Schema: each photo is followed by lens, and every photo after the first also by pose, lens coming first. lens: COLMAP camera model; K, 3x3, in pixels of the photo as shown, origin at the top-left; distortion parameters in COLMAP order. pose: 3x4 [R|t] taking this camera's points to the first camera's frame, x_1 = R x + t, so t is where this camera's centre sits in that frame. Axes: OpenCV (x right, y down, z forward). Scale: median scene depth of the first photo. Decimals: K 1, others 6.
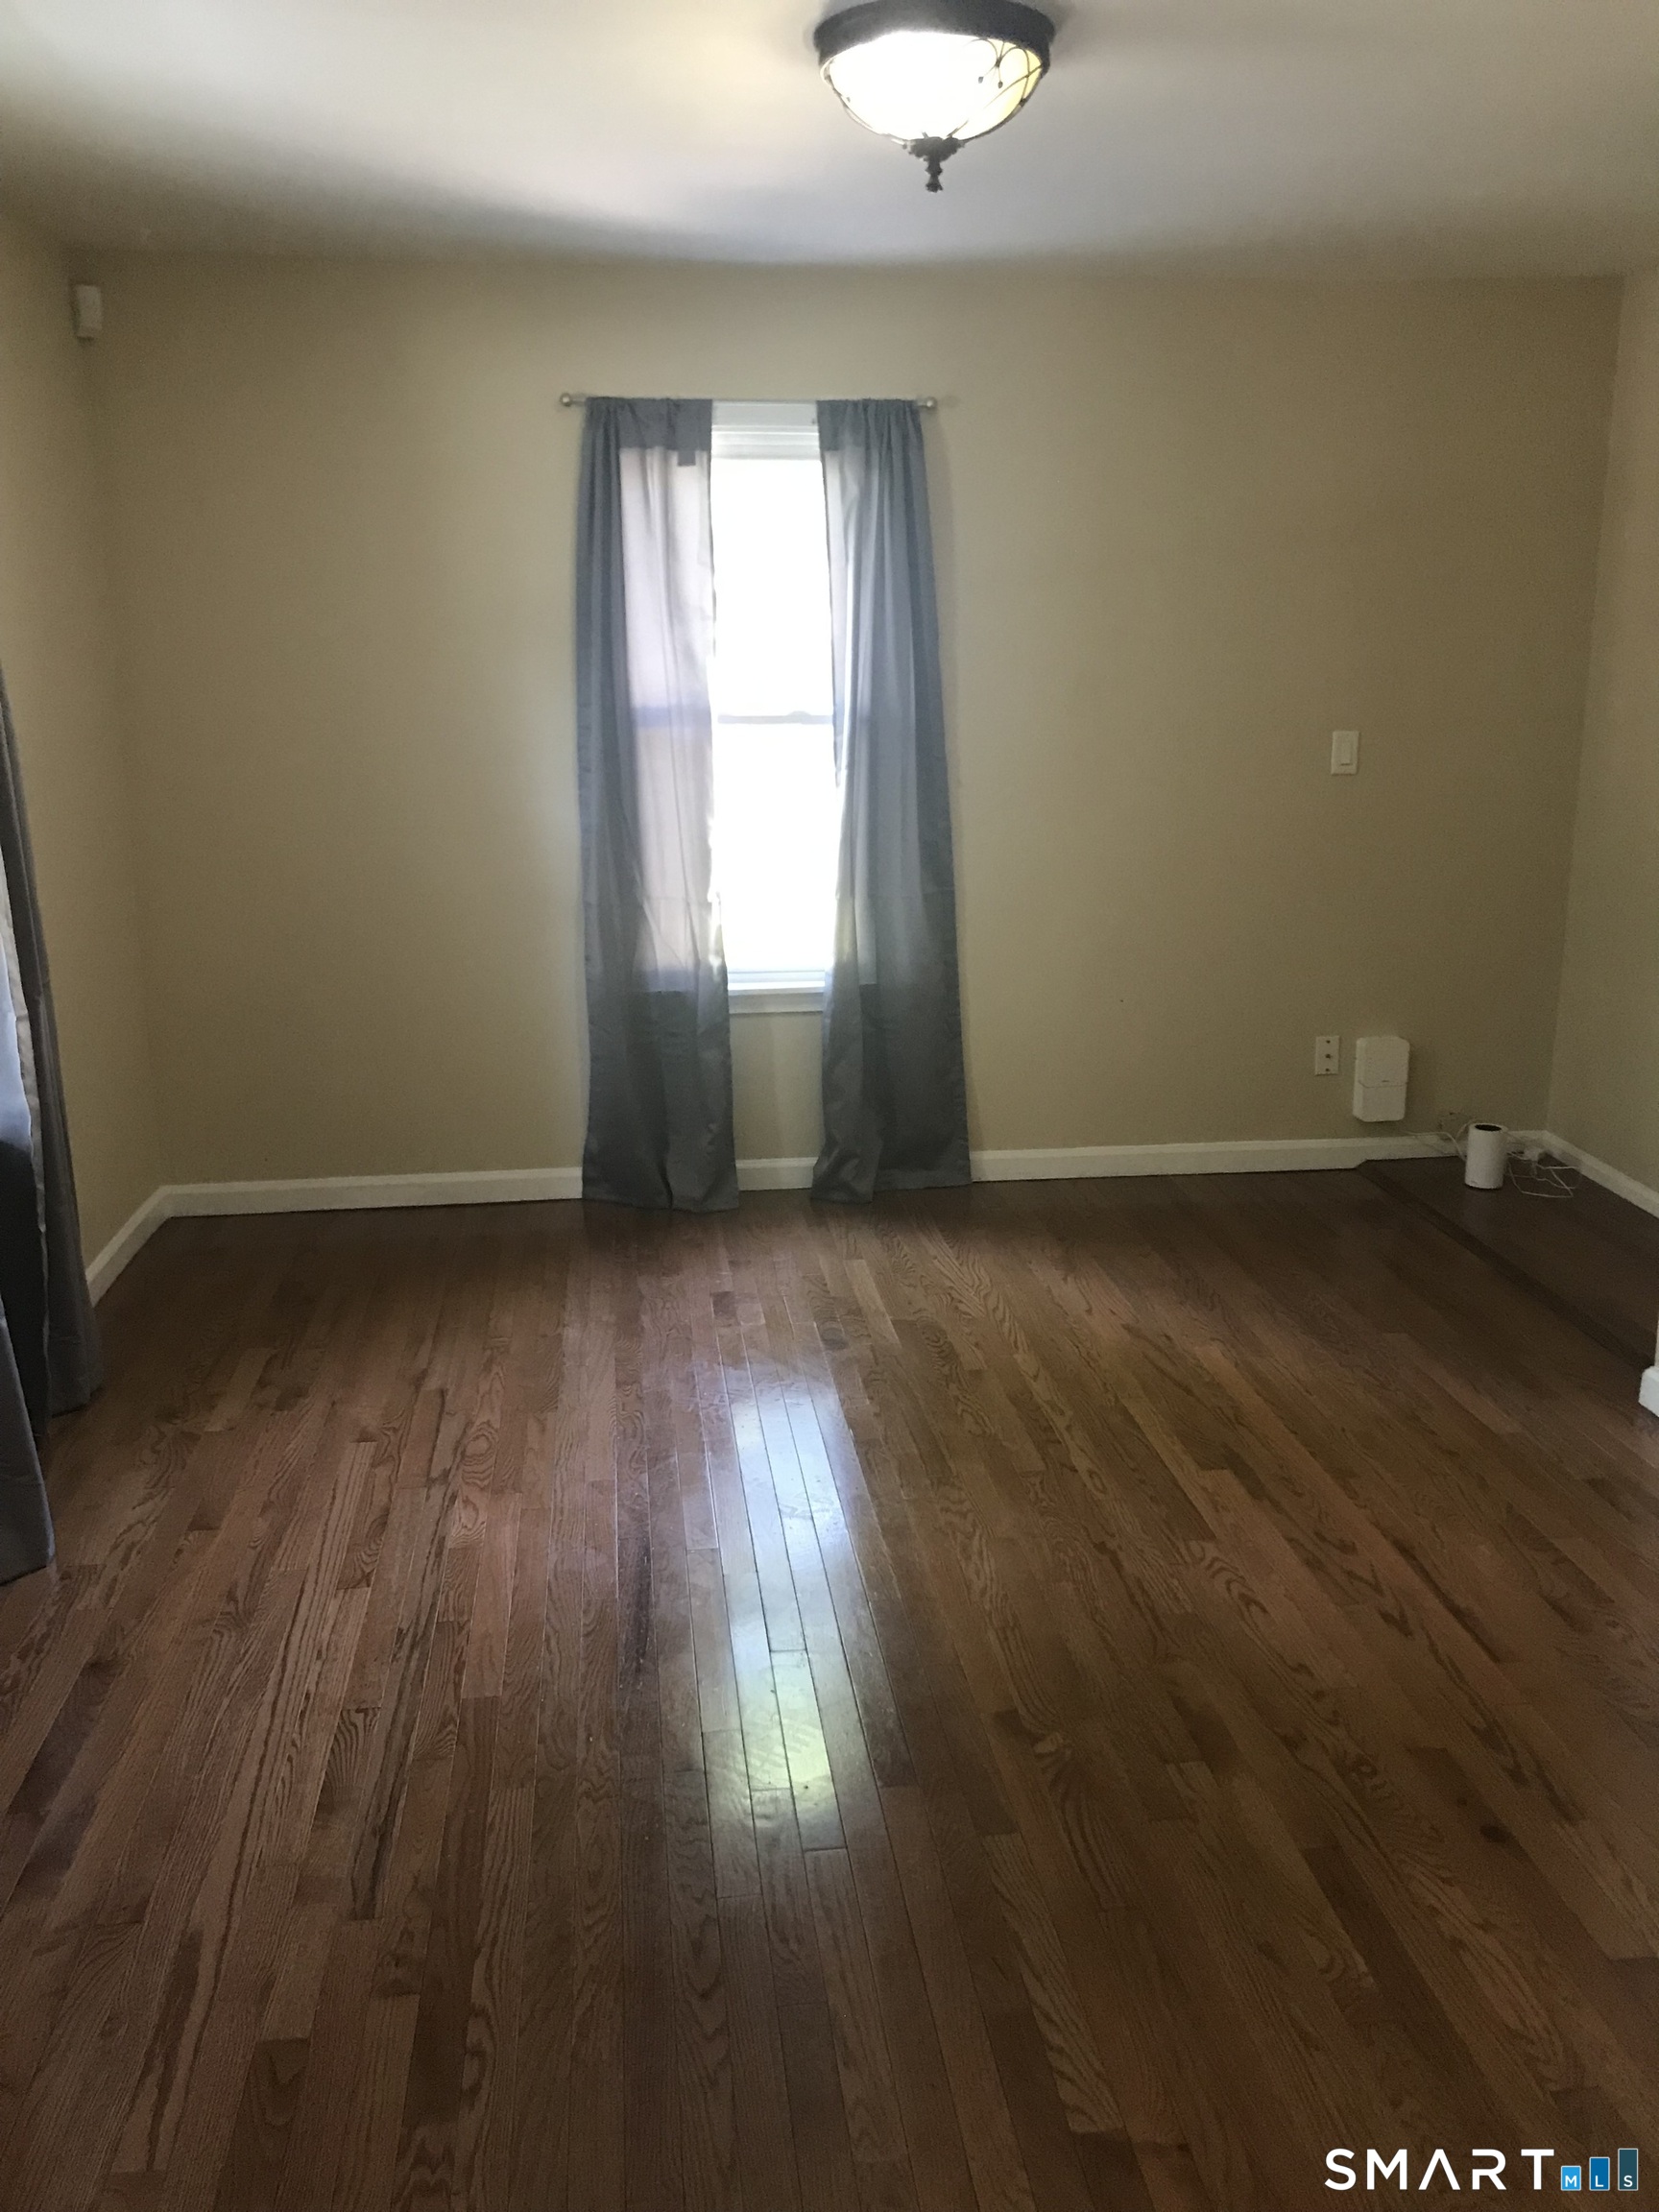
lens RADIAL K [[1825.7, 0, 829.1], [0, 1825.7, 1104.1], [0, 0, 1]] dist [0.032146, 0.005793]
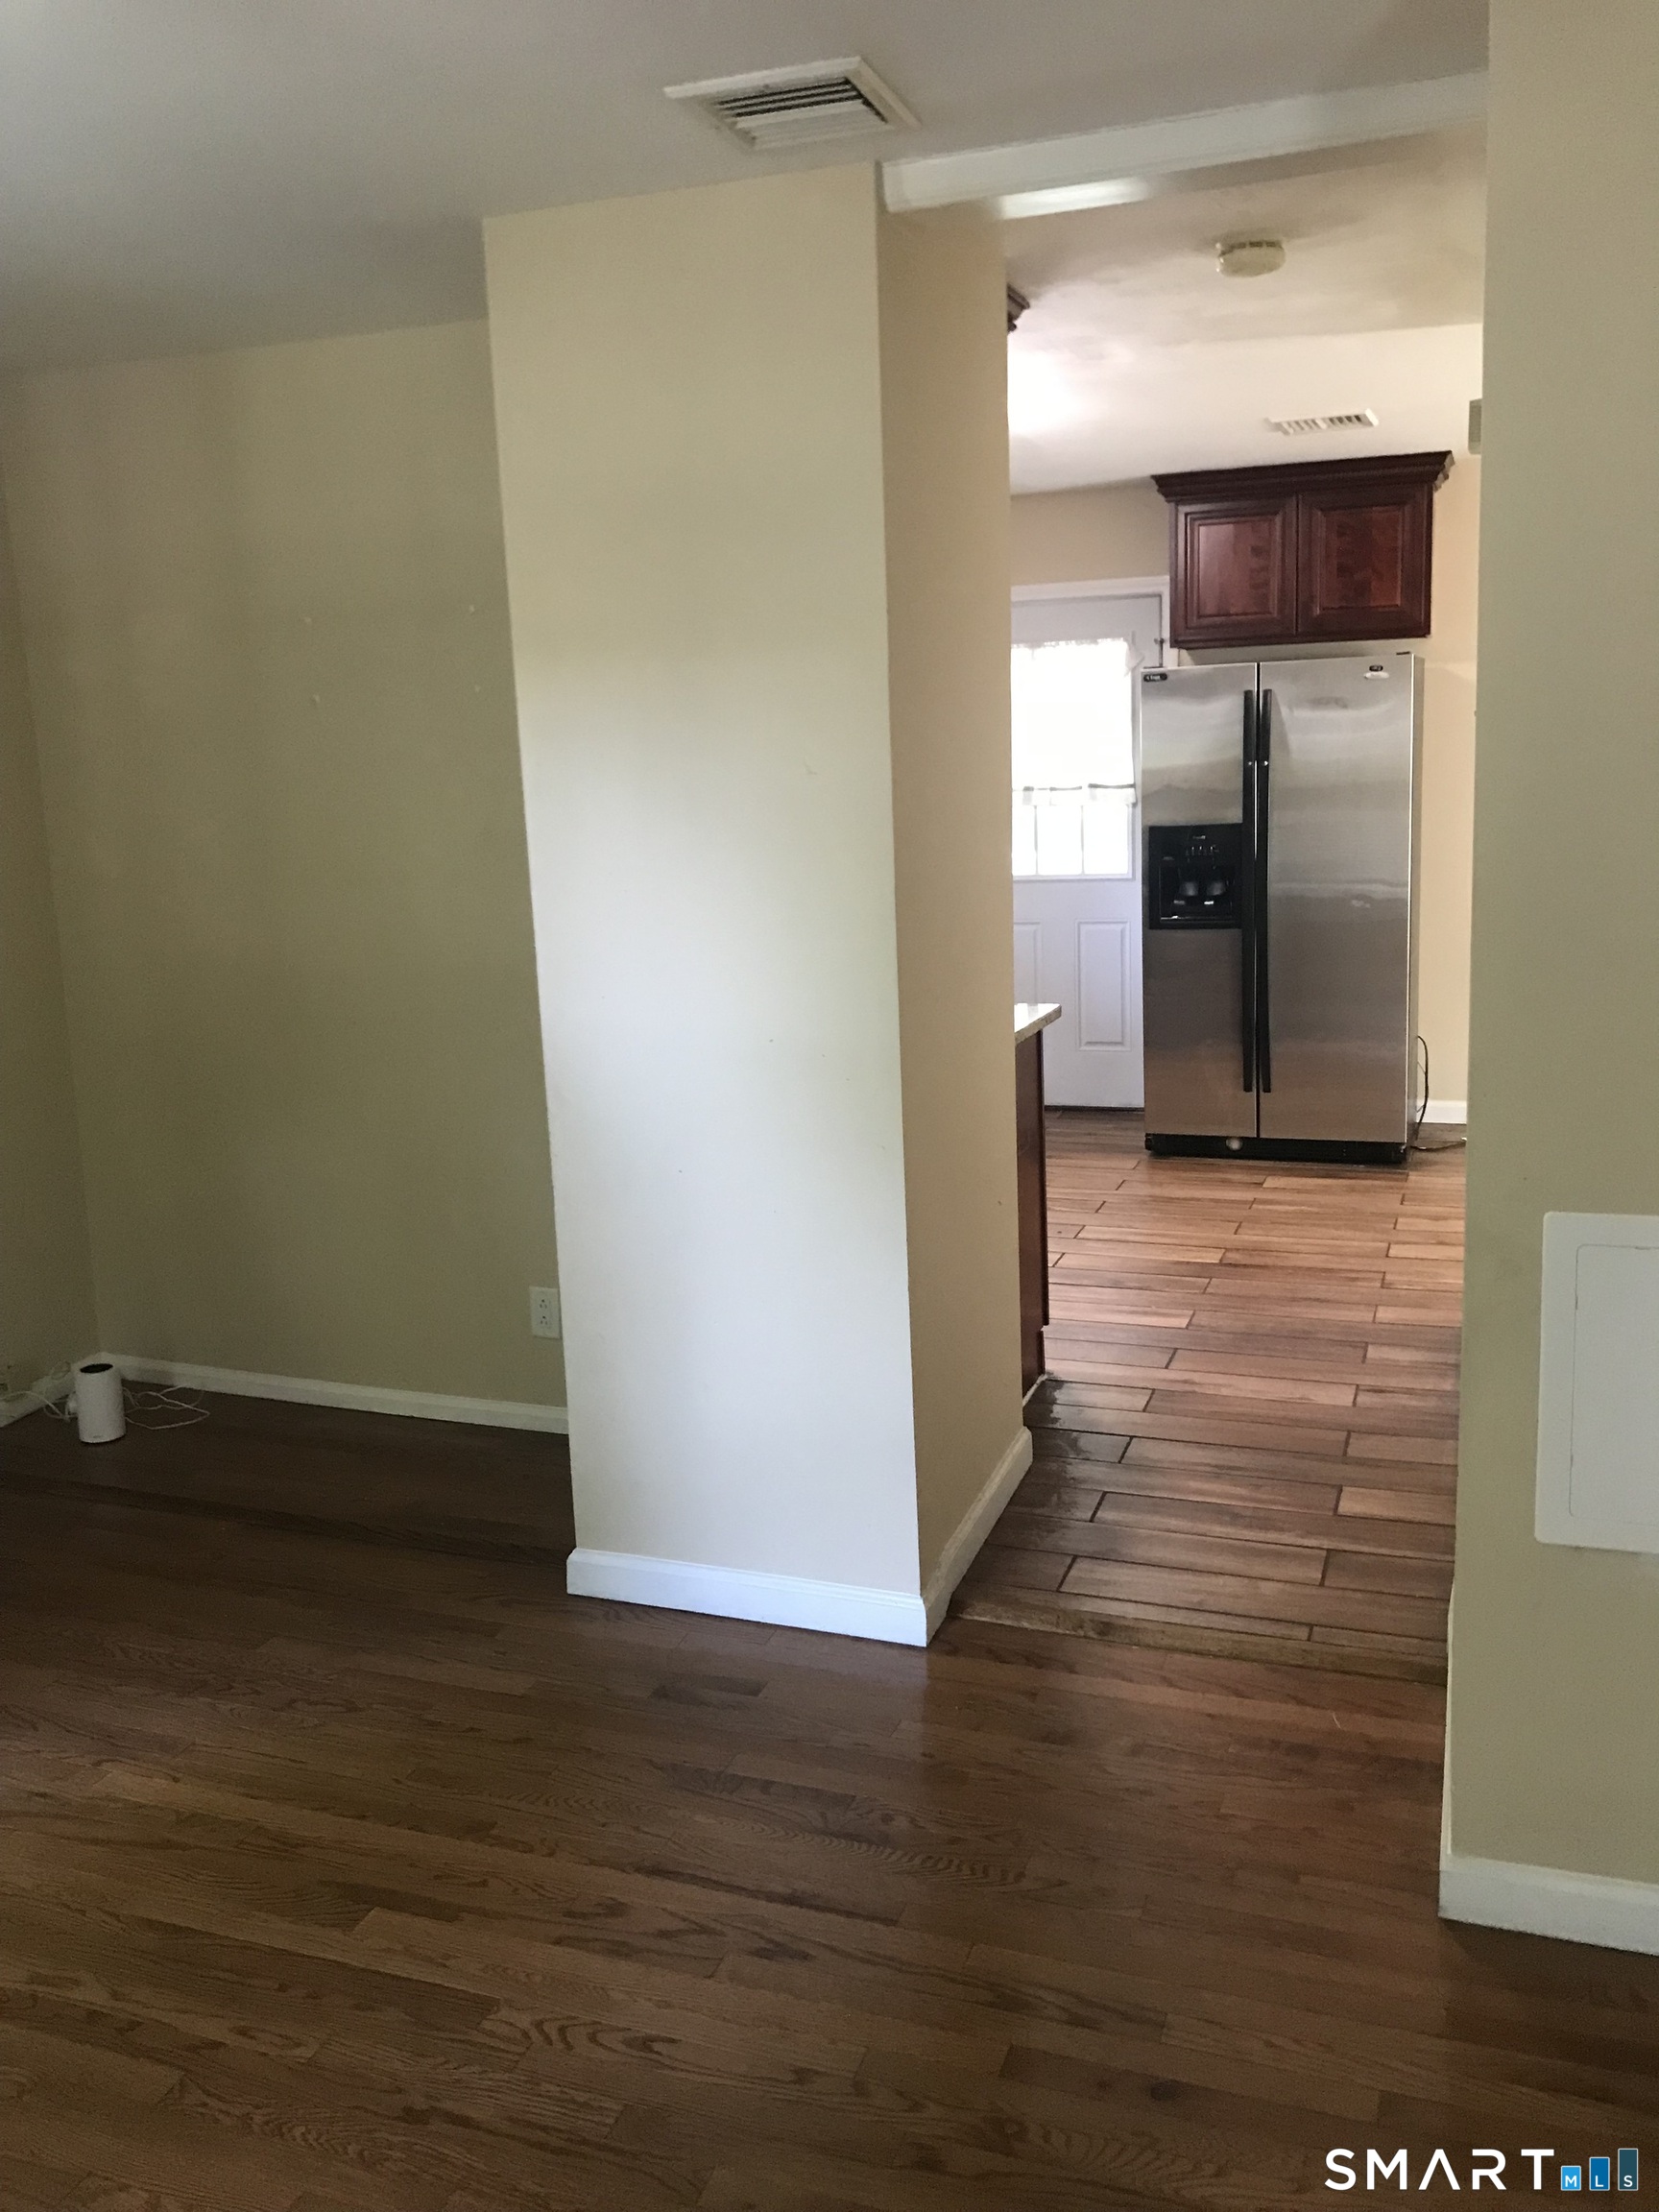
lens RADIAL K [[1825.7, 0, 830.1], [0, 1825.7, 1105.6], [0, 0, 1]] dist [0.032146, 0.005793]
pose [[0.445503, -0.177652, 0.877477, -0.298671], [0.238869, 0.968171, 0.074738, -0.126734], [-0.862826, 0.176306, 0.473759, 0.449992]]
